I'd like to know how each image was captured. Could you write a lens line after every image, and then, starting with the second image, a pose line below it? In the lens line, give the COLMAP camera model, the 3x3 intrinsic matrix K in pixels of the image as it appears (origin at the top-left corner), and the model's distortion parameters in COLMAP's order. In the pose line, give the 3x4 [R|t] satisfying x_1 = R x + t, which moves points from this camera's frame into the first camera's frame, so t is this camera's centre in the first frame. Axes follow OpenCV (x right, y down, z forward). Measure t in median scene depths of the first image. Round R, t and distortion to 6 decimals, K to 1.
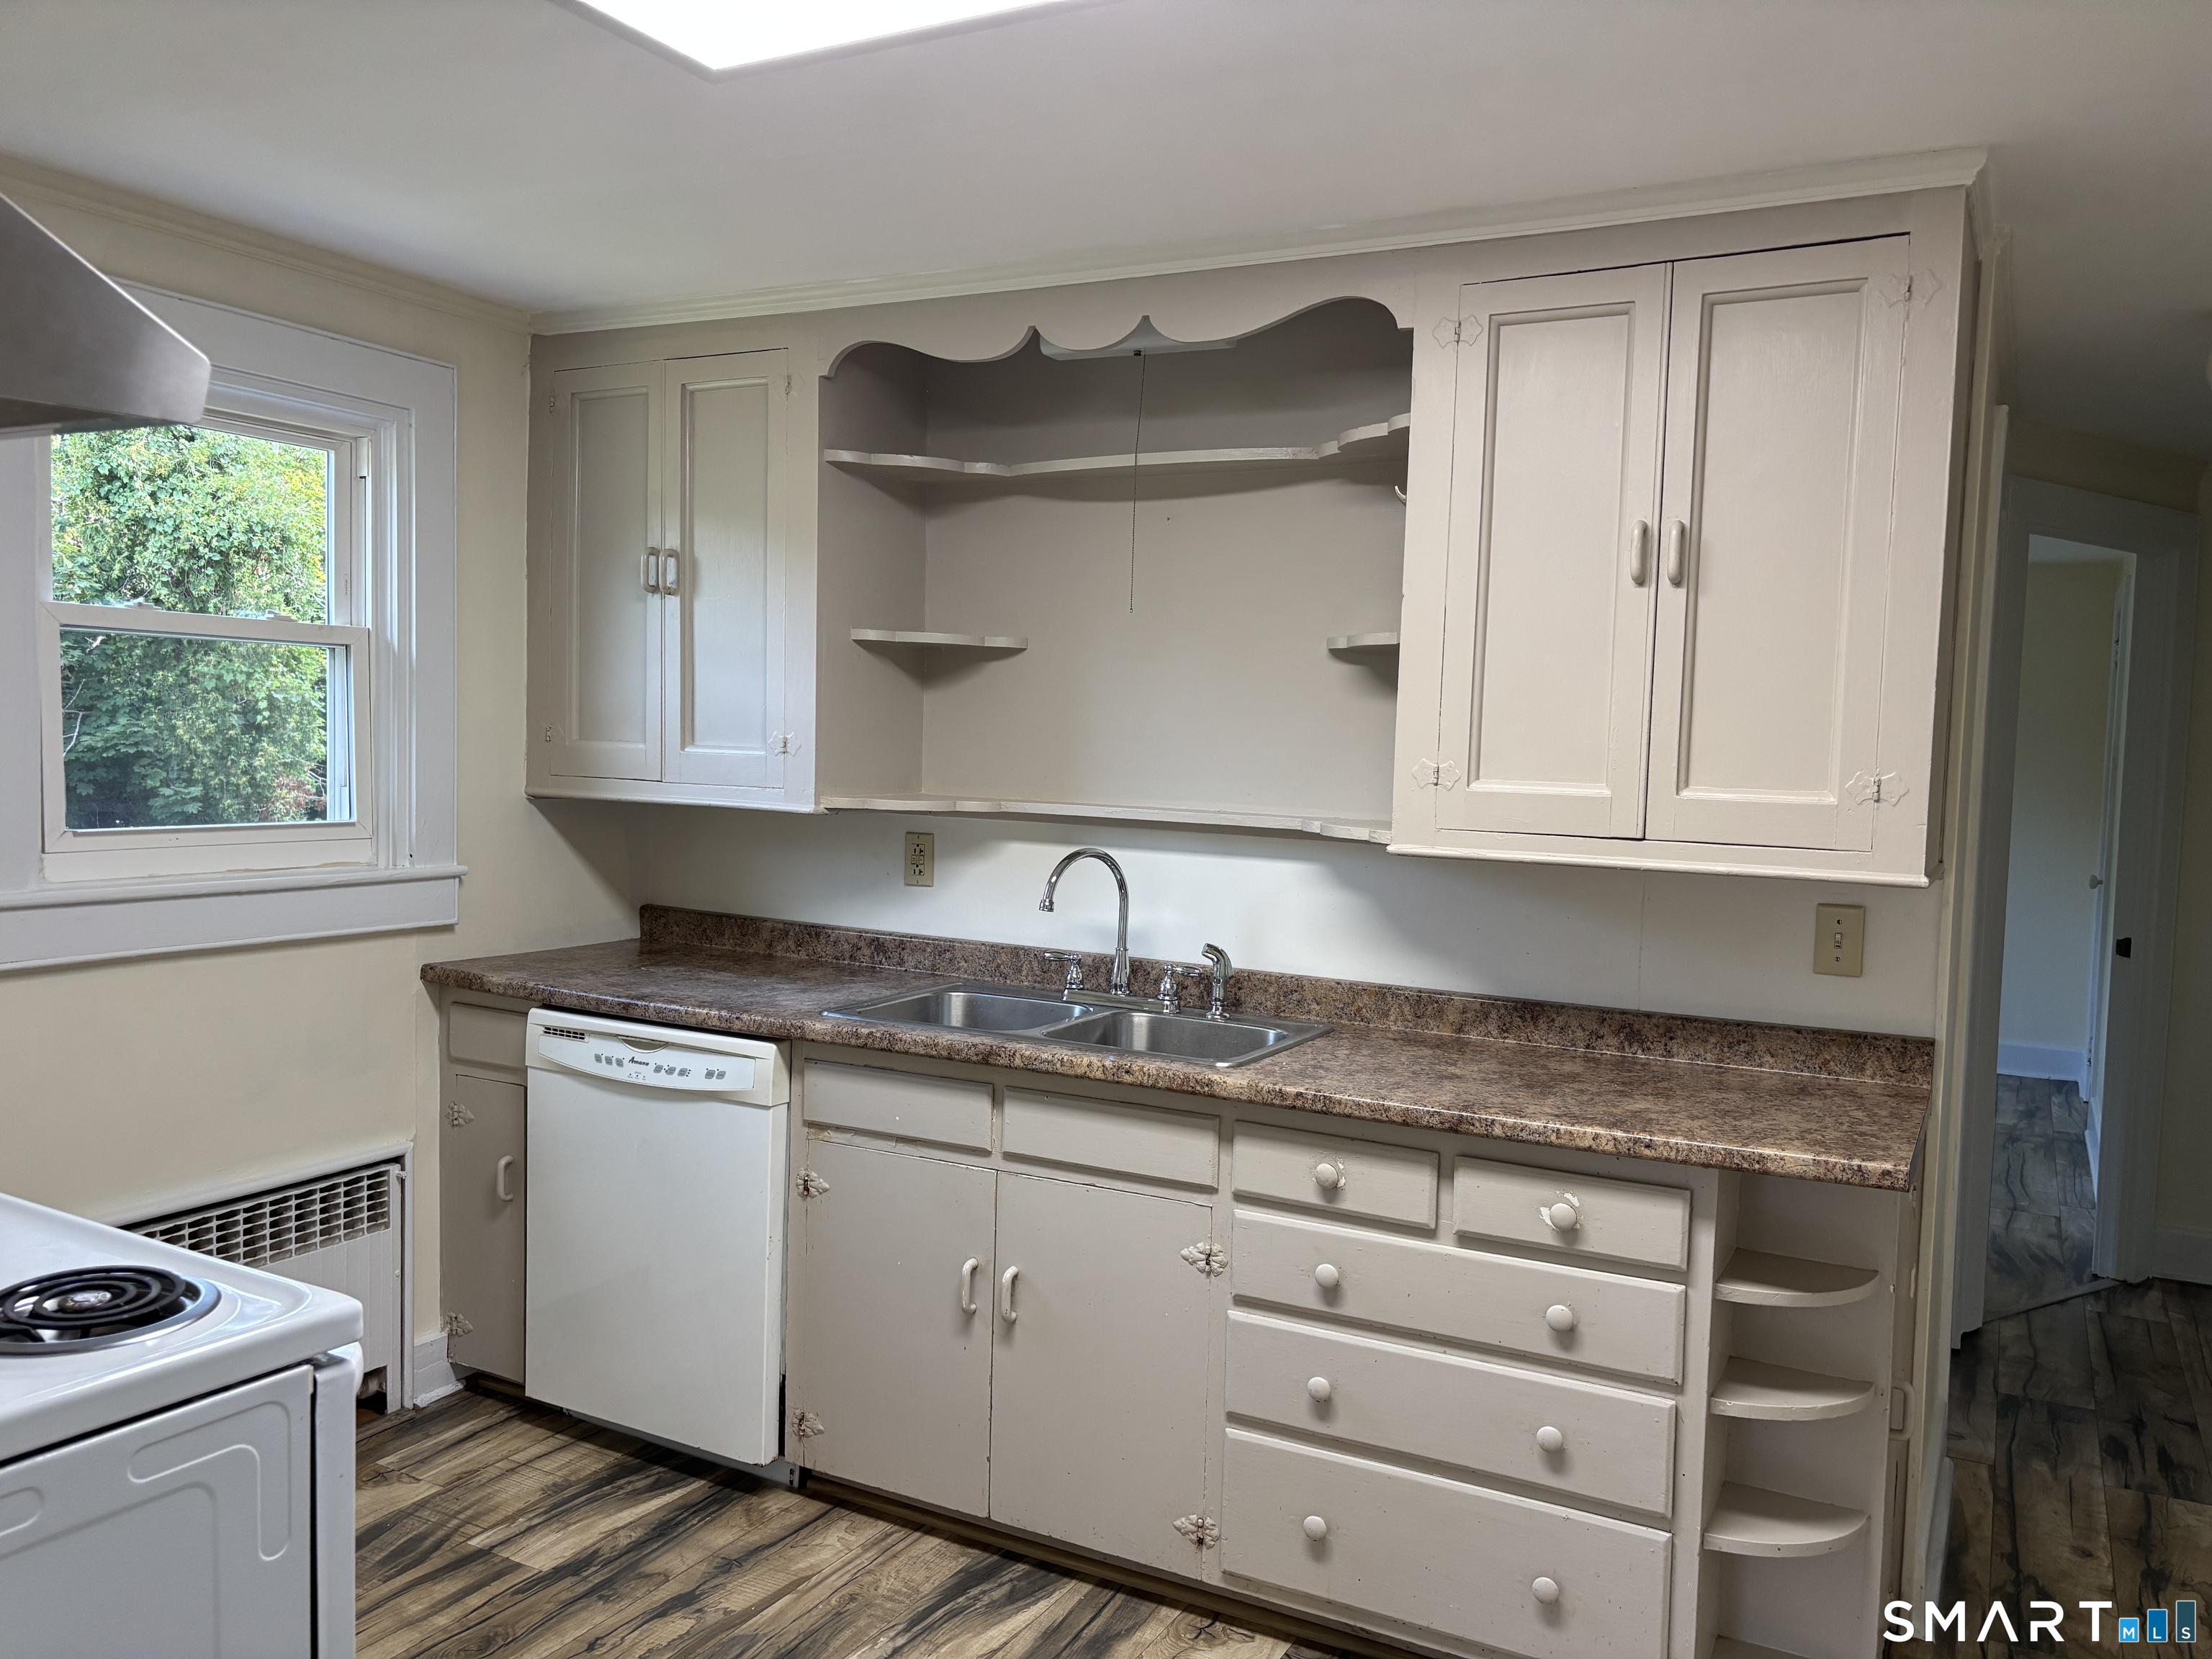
lens RADIAL K [[1677.5, 0, 1084.4], [0, 1677.5, 834.0], [0, 0, 1]] dist [0.036366, -0.014716]
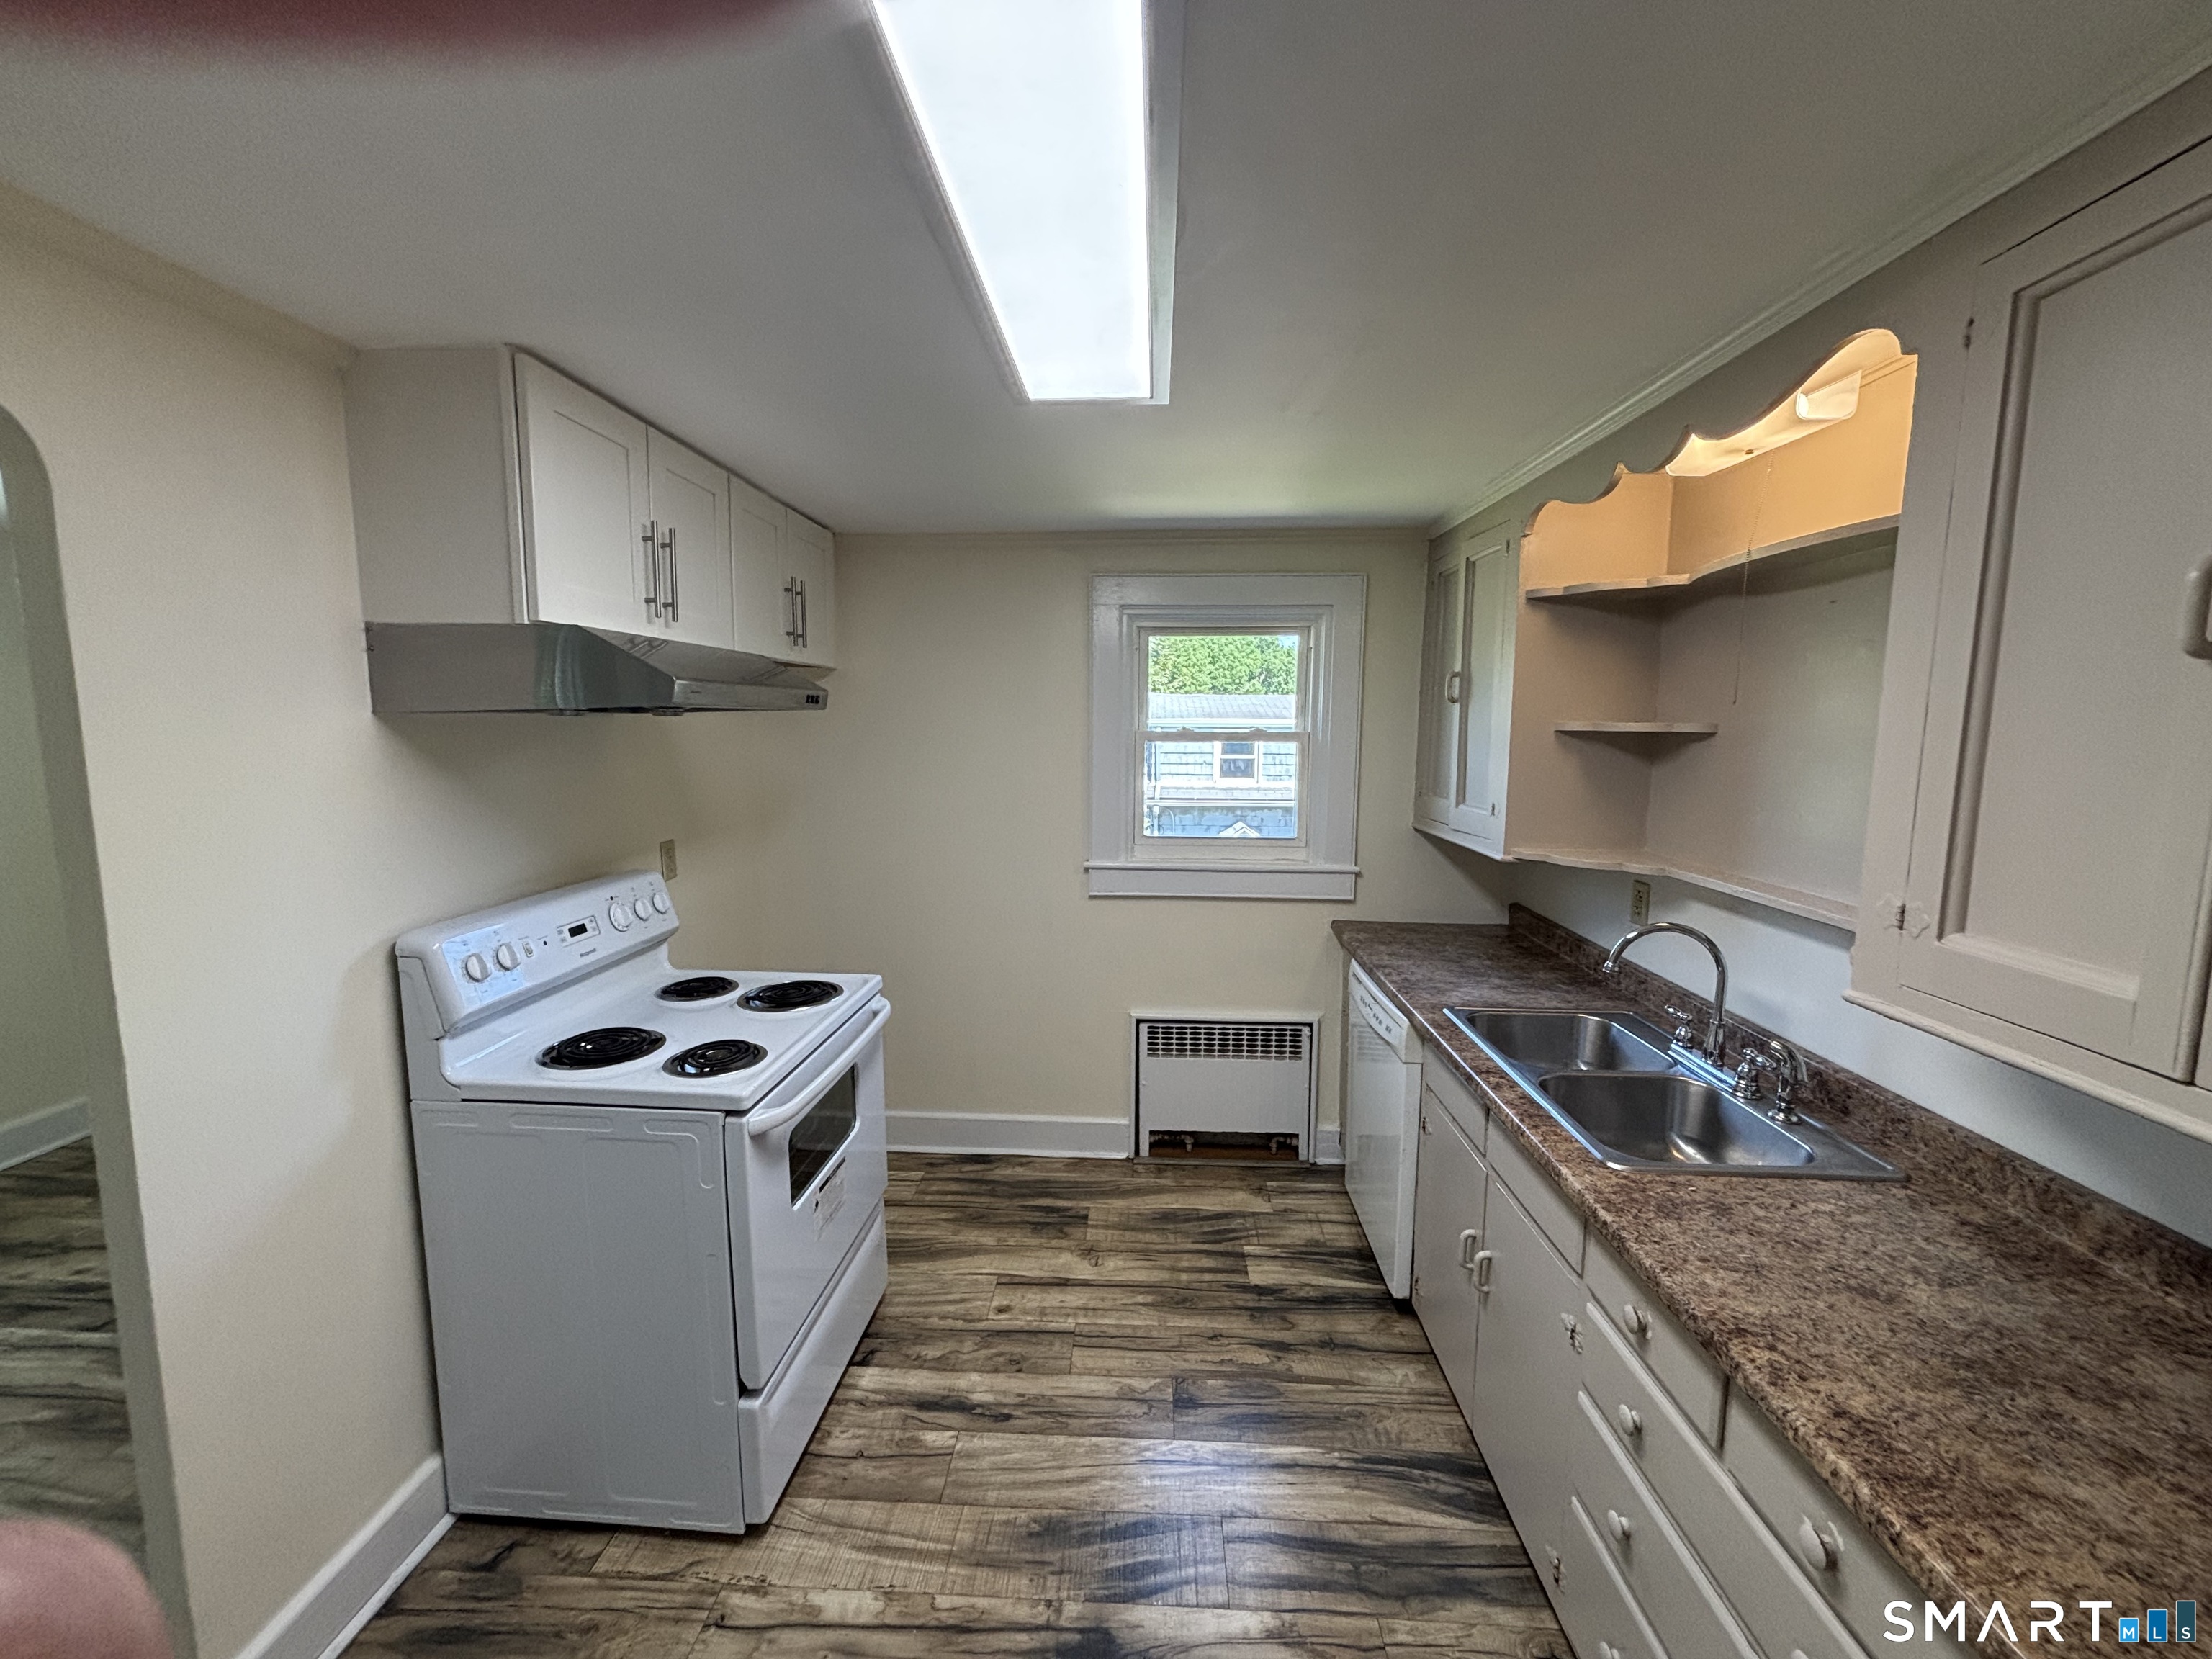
lens RADIAL K [[893.8, 0, 1109.1], [0, 893.8, 825.6], [0, 0, 1]] dist [0.001336, 0.001799]
pose [[0.441893, 0.077445, -0.893719, 0.355544], [-0.047066, 0.996896, 0.063114, -0.074331], [0.895832, 0.014174, 0.444166, 0.404367]]
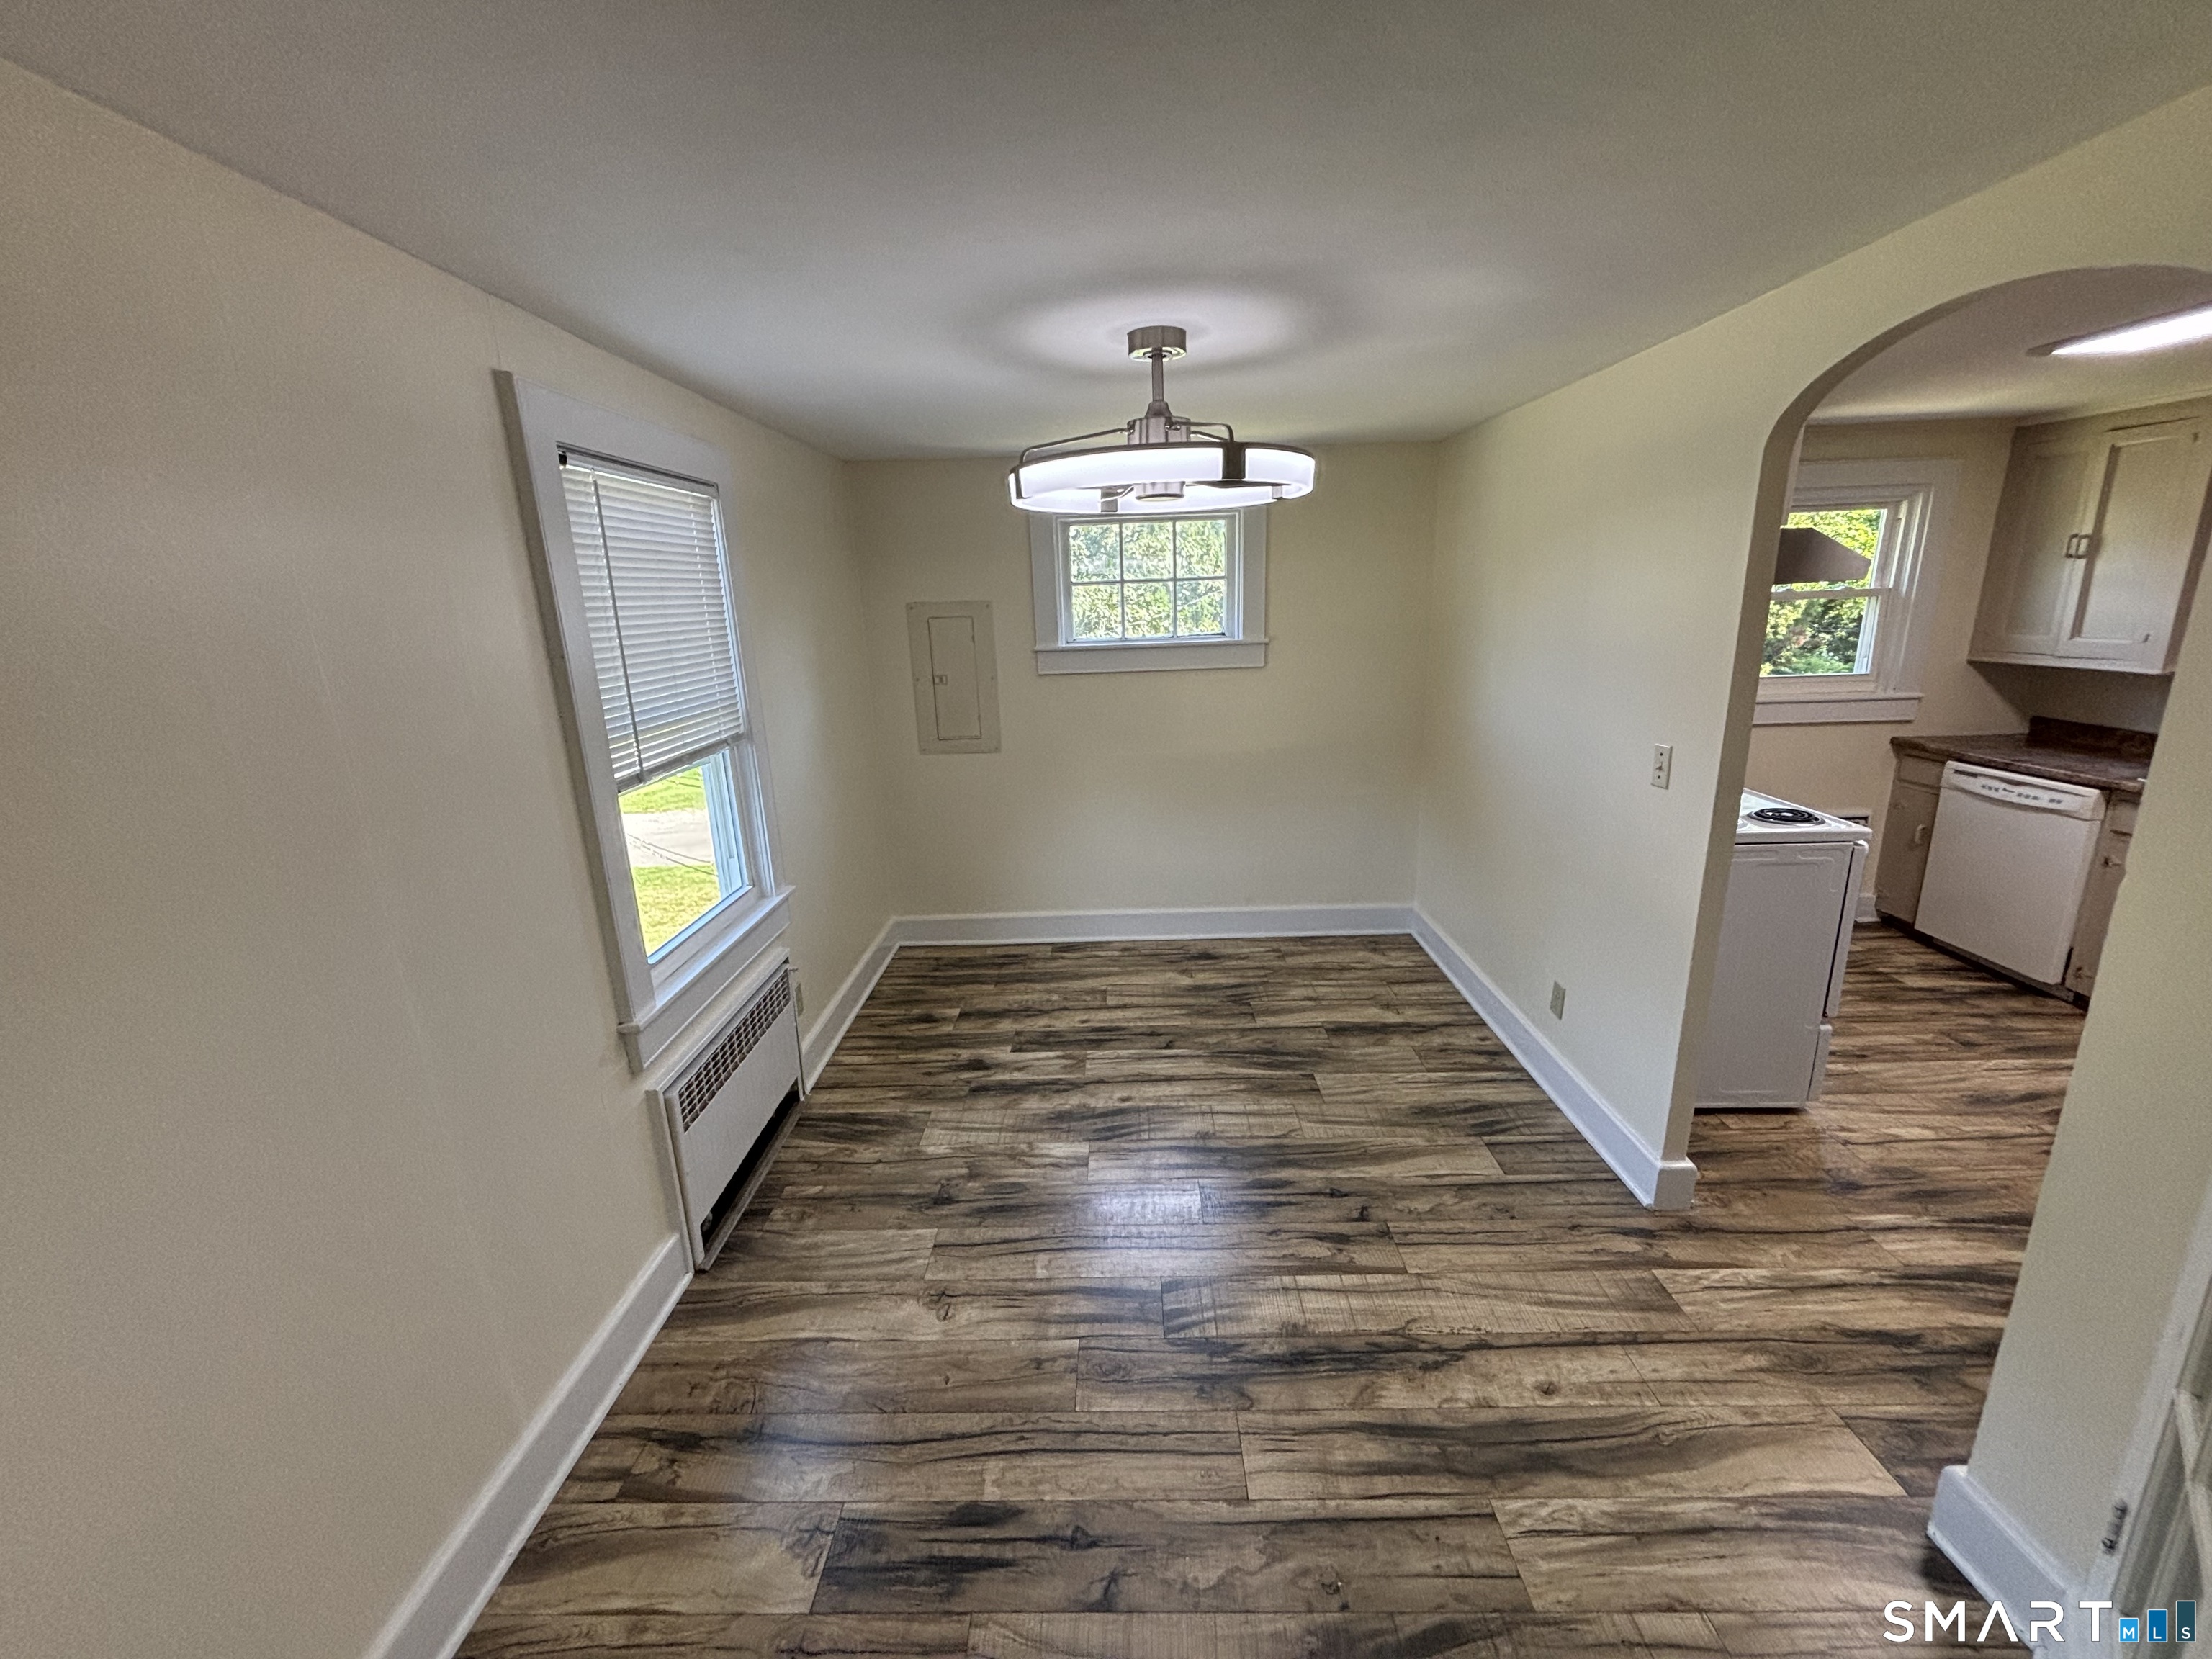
lens RADIAL K [[893.8, 0, 1110.8], [0, 893.8, 830.3], [0, 0, 1]] dist [0.001336, 0.001799]
pose [[0.477518, 0.177221, -0.860563, 0.181146], [-0.008172, 0.980300, 0.197344, -0.031475], [0.878584, -0.087203, 0.469559, -0.547107]]
